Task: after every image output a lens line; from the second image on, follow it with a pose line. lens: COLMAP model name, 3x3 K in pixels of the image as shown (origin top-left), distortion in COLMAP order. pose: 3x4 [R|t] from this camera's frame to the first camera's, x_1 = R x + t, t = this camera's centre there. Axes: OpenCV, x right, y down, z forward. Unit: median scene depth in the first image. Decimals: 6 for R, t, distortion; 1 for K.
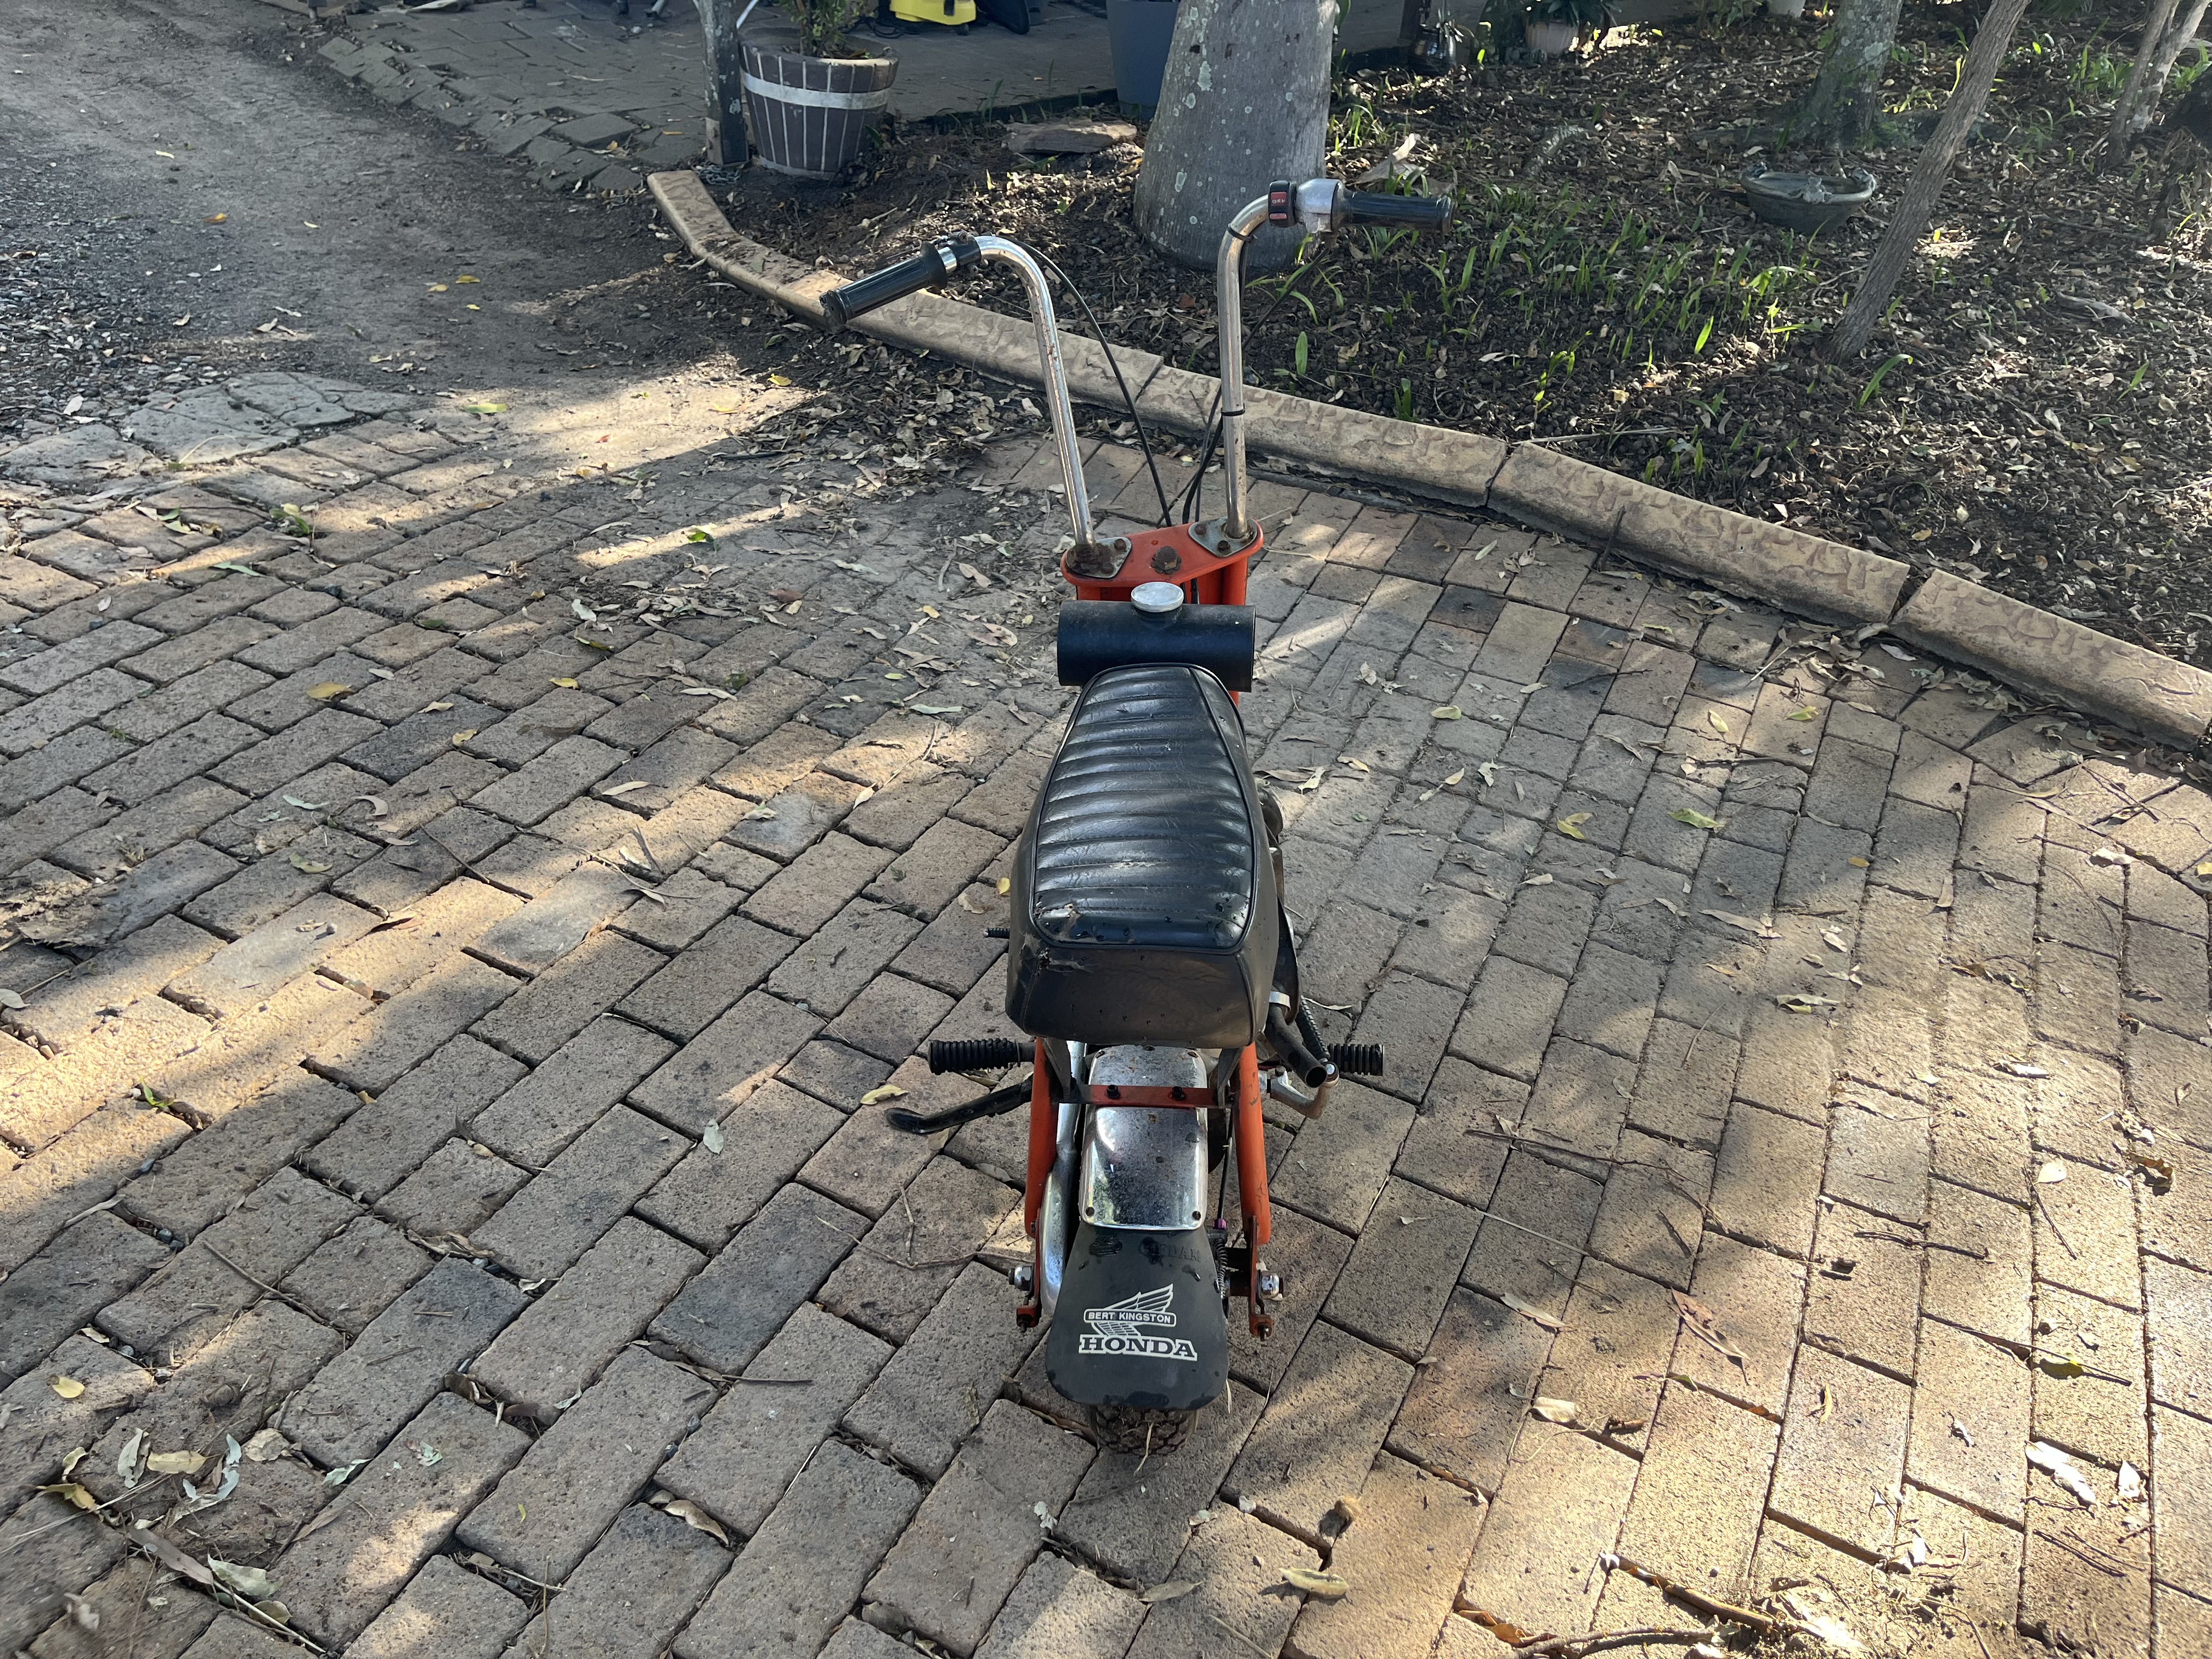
lens RADIAL K [[1677.8, 0, 1107.7], [0, 1677.8, 832.8], [0, 0, 1]] dist [0.039531, -0.063451]
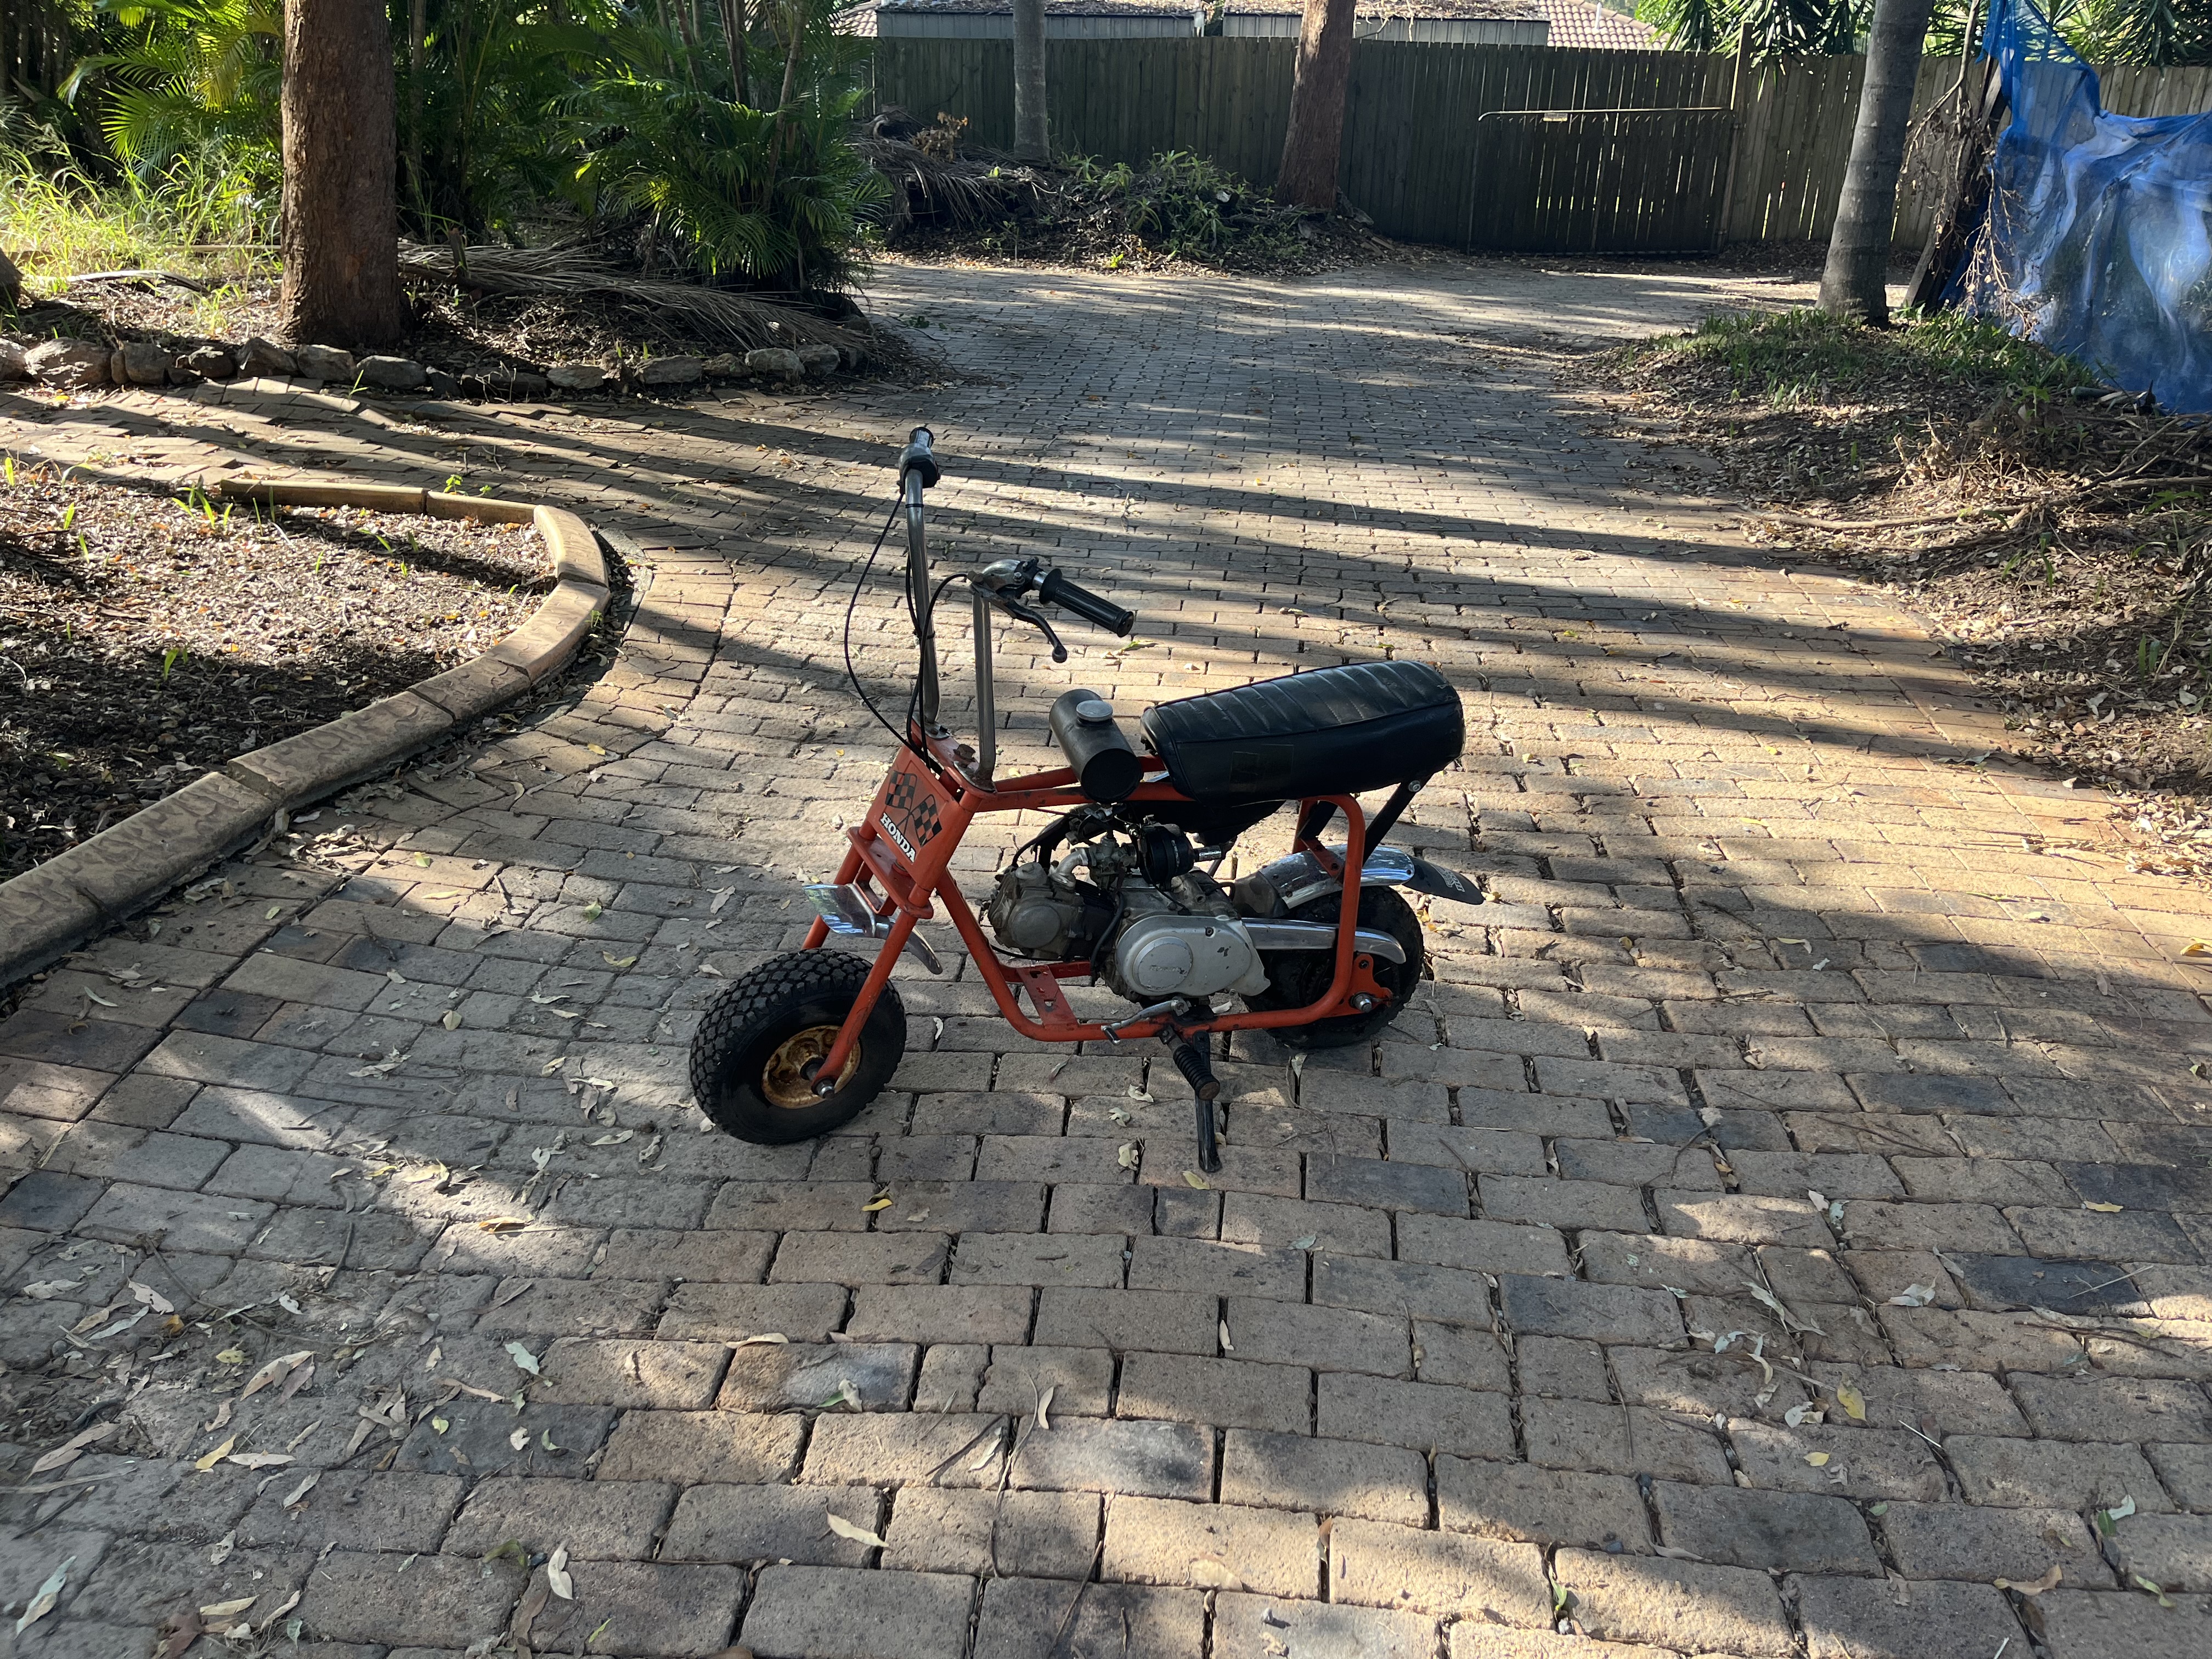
lens RADIAL K [[1677.8, 0, 1158.3], [0, 1677.8, 850.3], [0, 0, 1]] dist [0.039531, -0.063451]
pose [[-0.381941, -0.465938, 0.798137, -0.655573], [0.483760, 0.635053, 0.602232, -0.496612], [-0.787462, 0.616124, -0.017150, 0.590032]]
